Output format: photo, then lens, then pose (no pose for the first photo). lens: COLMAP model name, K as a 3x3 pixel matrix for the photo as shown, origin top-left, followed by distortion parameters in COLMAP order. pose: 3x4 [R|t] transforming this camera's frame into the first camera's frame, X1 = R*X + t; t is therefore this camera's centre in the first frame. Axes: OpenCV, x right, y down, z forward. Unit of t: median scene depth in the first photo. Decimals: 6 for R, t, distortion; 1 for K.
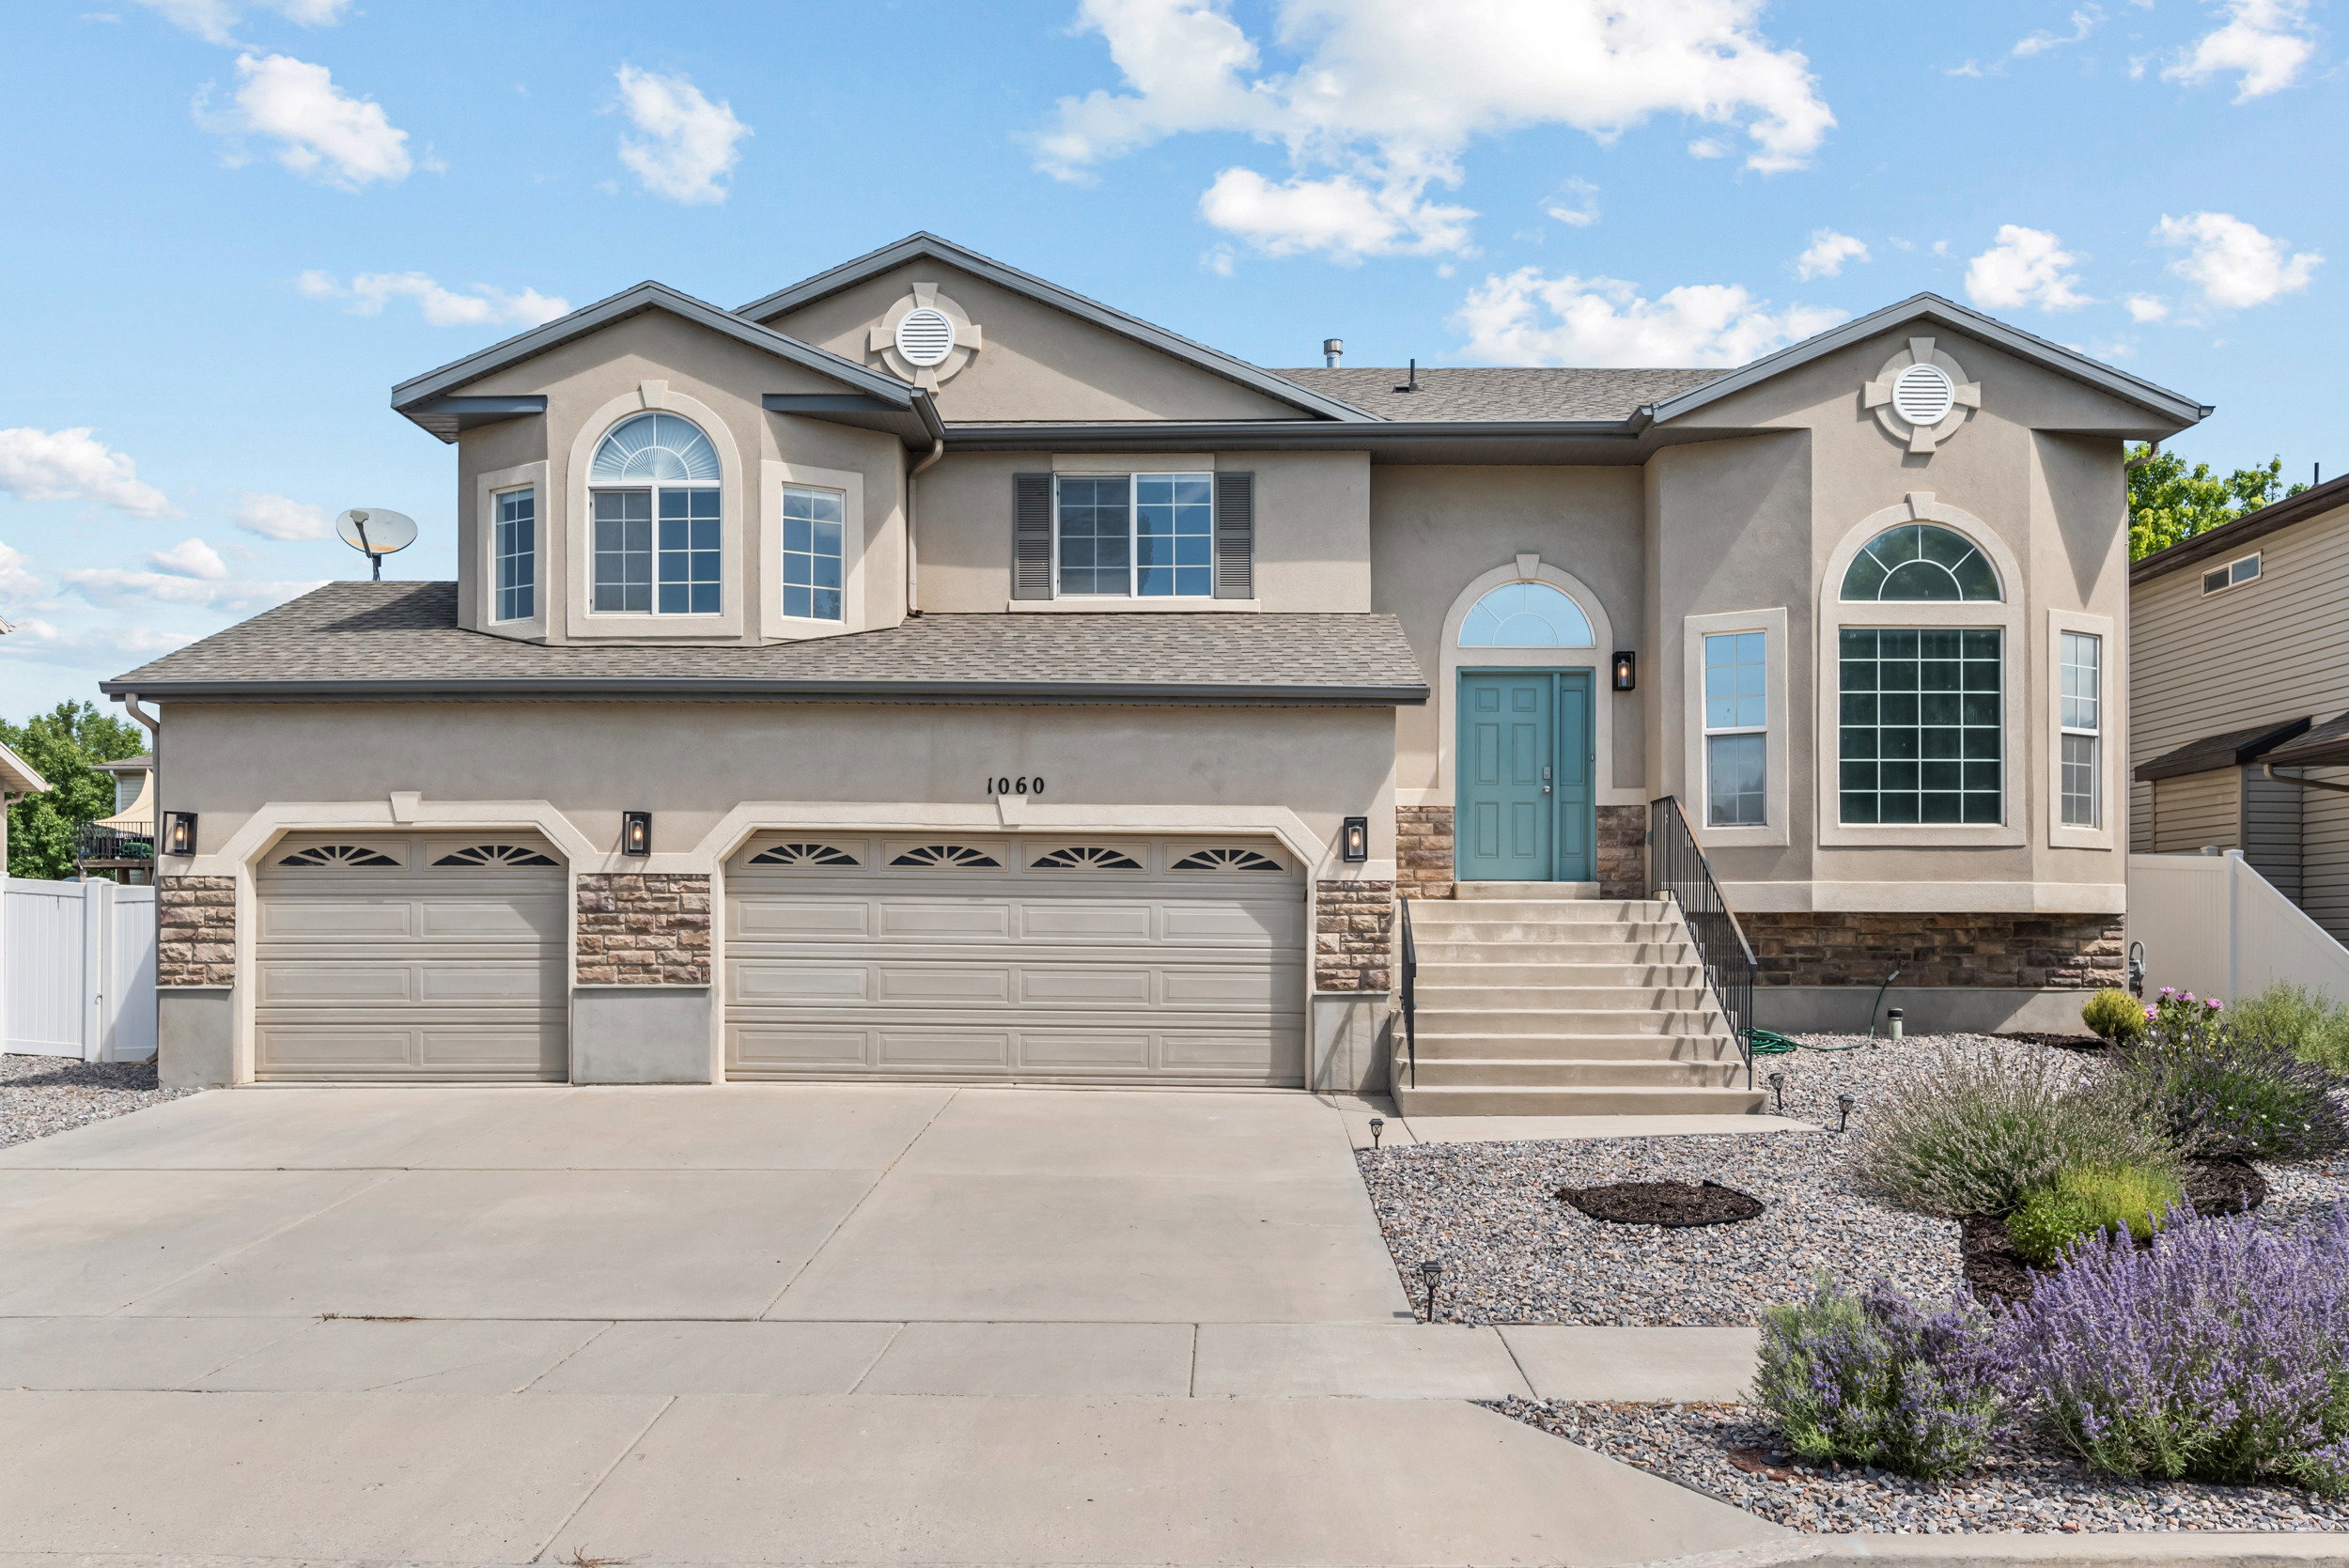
lens RADIAL K [[1686.6, 0, 1174.5], [0, 1686.6, 784.0], [0, 0, 1]] dist [0.000886, -0.002061]
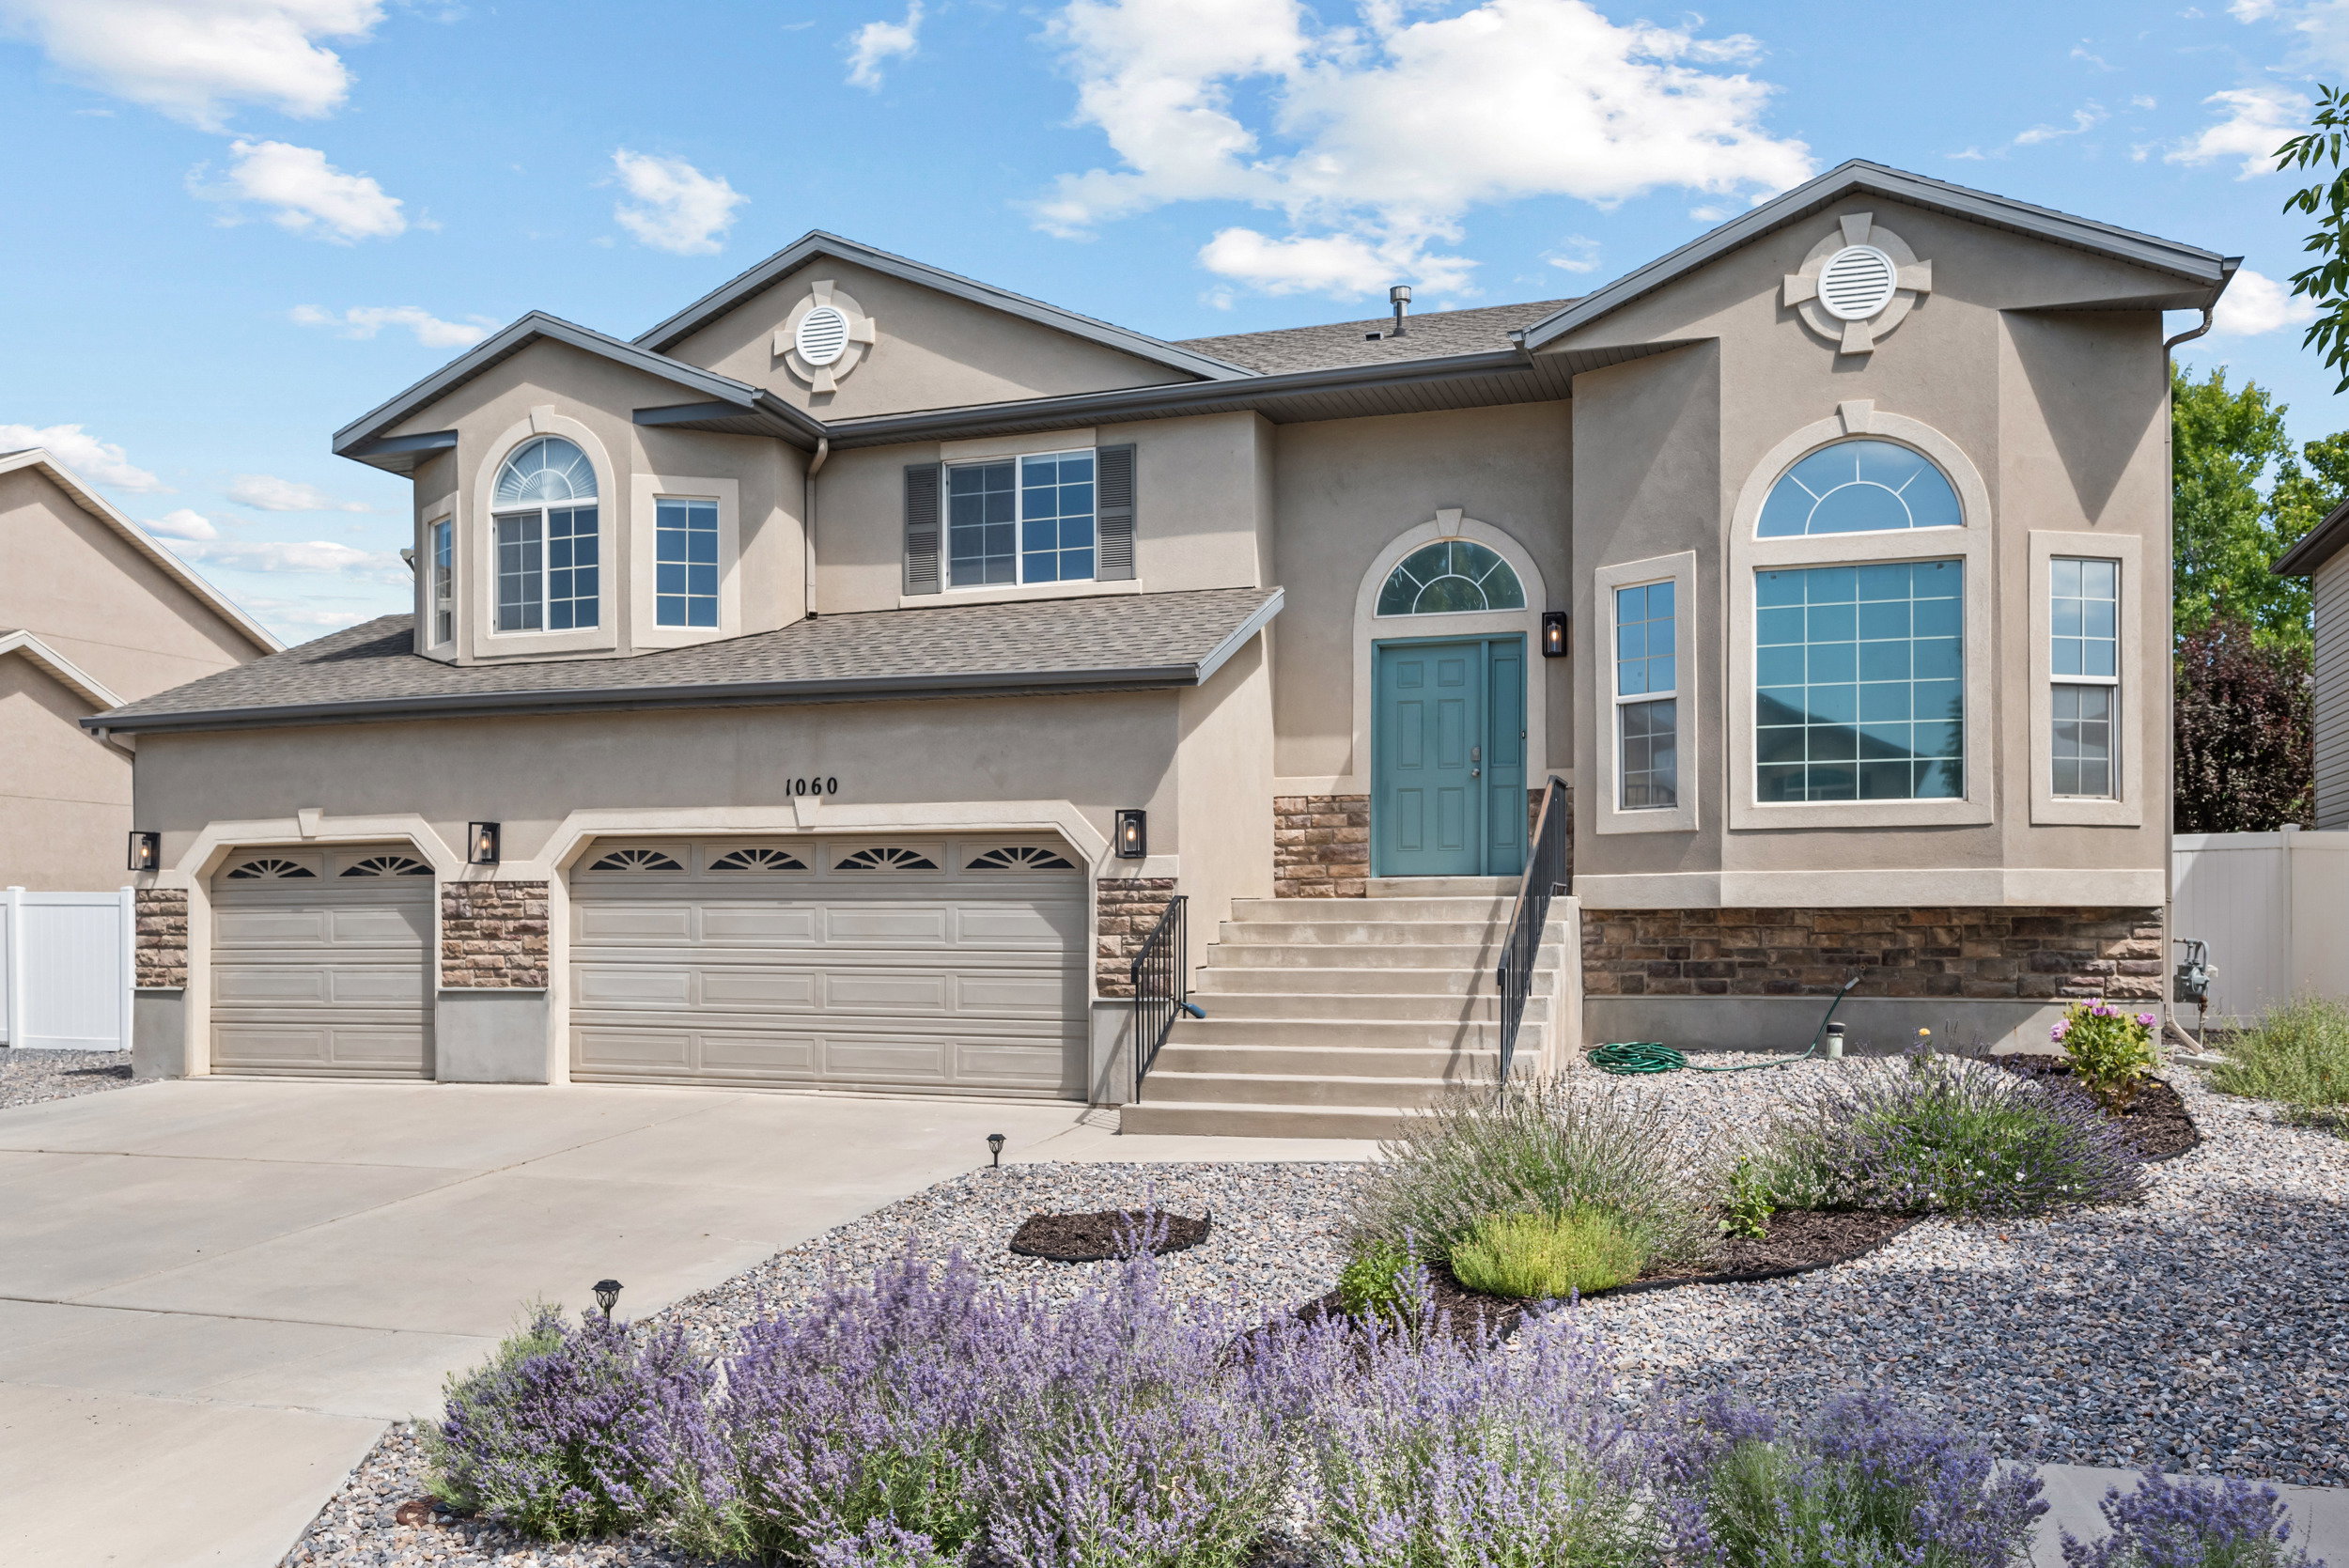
lens RADIAL K [[1762.9, 0, 1174.5], [0, 1762.9, 784.0], [0, 0, 1]] dist [0.001432, 0.001289]
pose [[0.956796, -0.029452, -0.289265, 0.367941], [0.029851, 0.999550, -0.003034, 0.008078], [0.289224, -0.005731, 0.957244, 0.071881]]
